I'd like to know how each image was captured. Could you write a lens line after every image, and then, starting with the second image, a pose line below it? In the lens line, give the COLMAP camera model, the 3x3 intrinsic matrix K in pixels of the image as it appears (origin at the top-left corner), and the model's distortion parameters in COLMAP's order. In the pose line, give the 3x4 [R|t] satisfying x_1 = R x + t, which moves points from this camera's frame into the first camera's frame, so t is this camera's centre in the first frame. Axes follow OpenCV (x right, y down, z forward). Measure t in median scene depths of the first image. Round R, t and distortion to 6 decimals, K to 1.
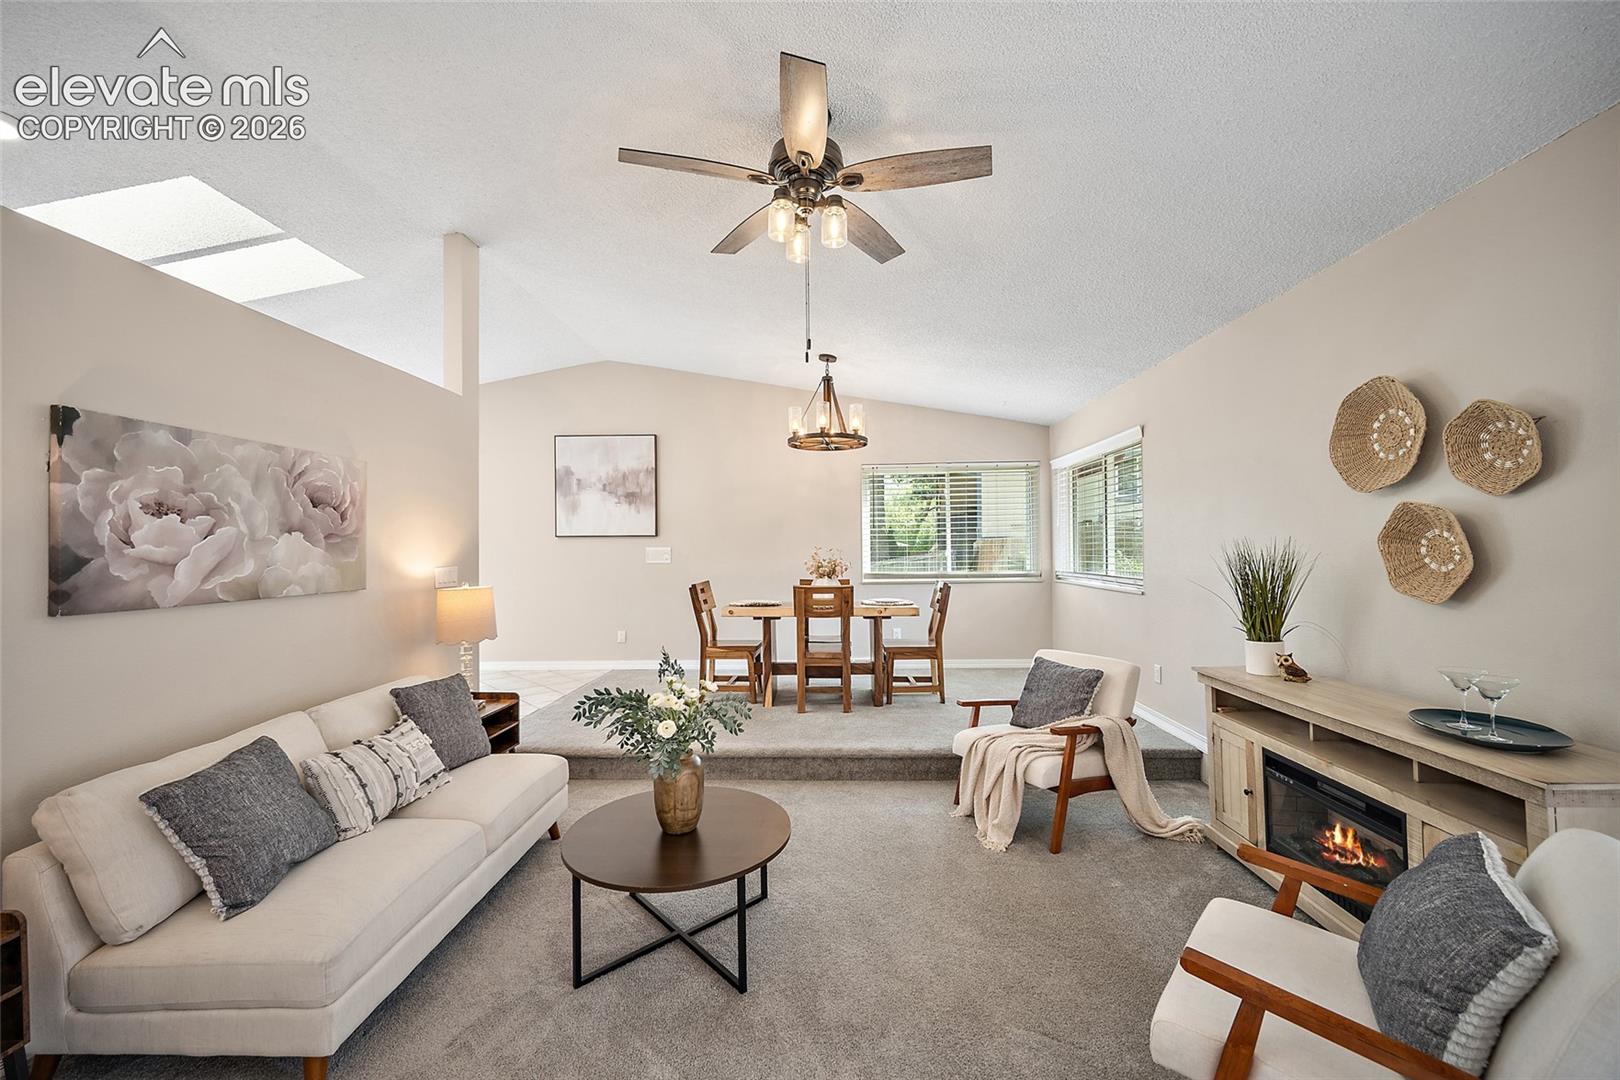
lens RADIAL K [[656.8, 0, 810.3], [0, 656.8, 545.3], [0, 0, 1]] dist [0.002330, 0.000256]
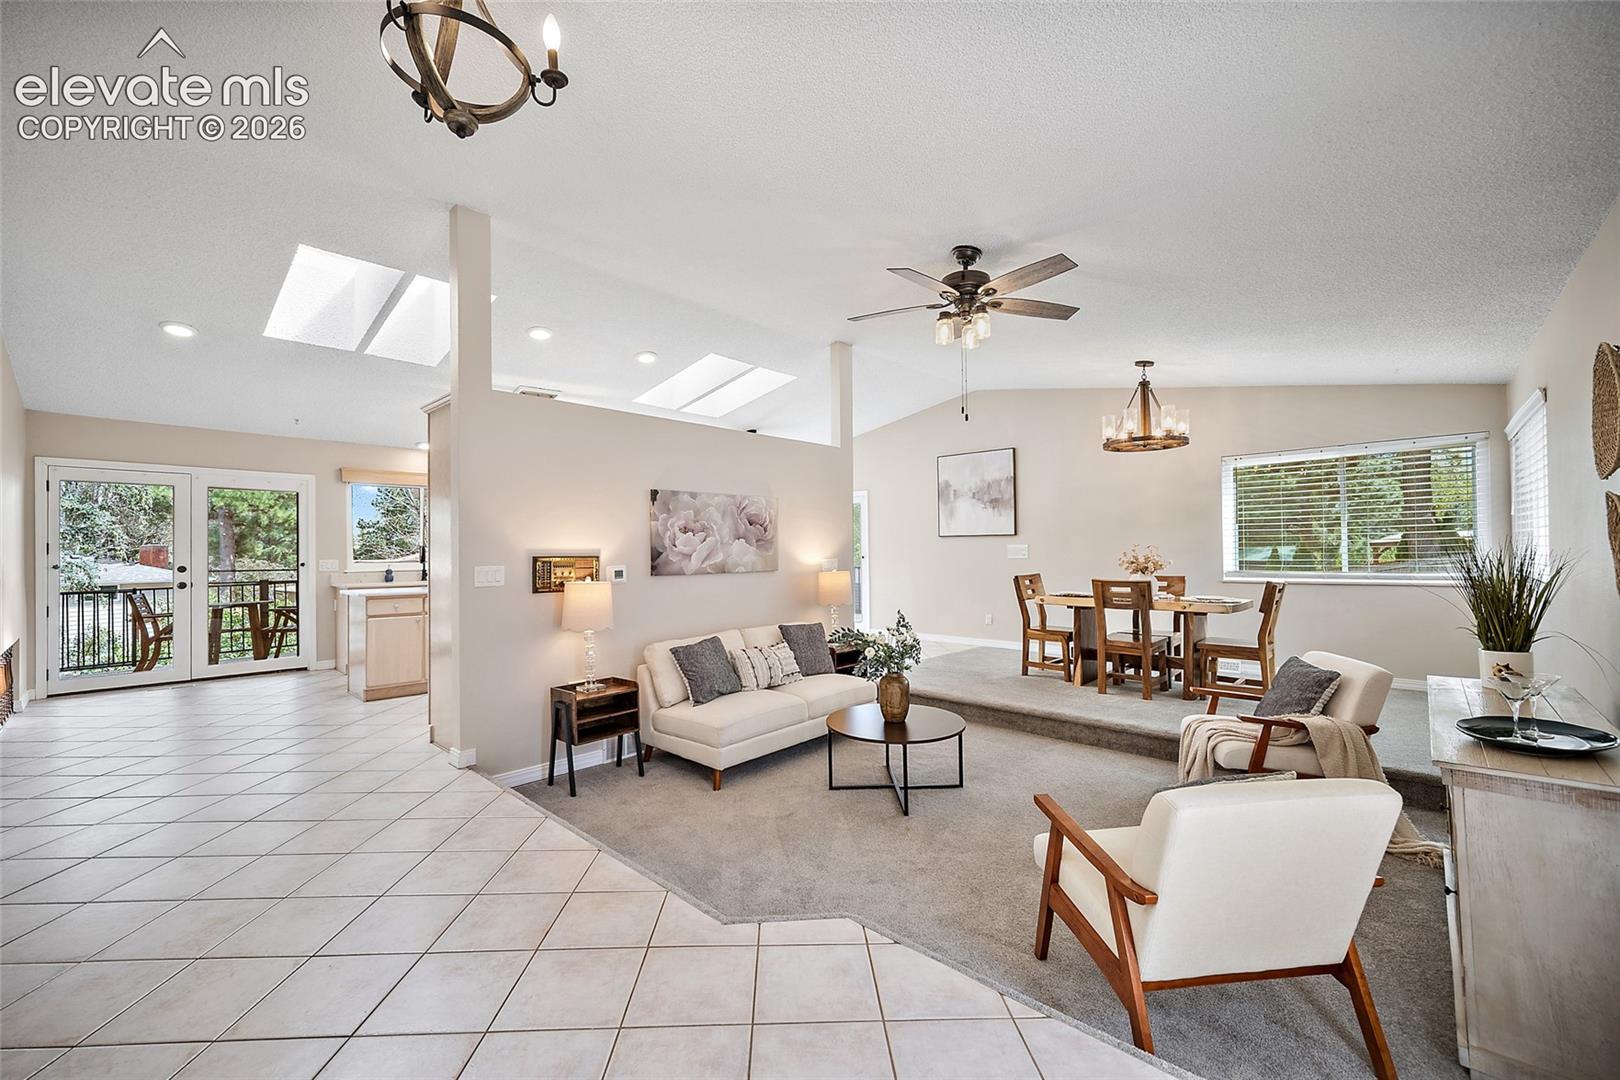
lens RADIAL K [[659.8, 0, 781.1], [0, 659.8, 543.4], [0, 0, 1]] dist [0.017509, -0.000096]
pose [[0.730494, -0.005608, -0.682896, 0.558816], [0.007919, 0.999969, 0.000260, -0.006034], [0.682873, -0.005598, 0.730516, -0.295367]]
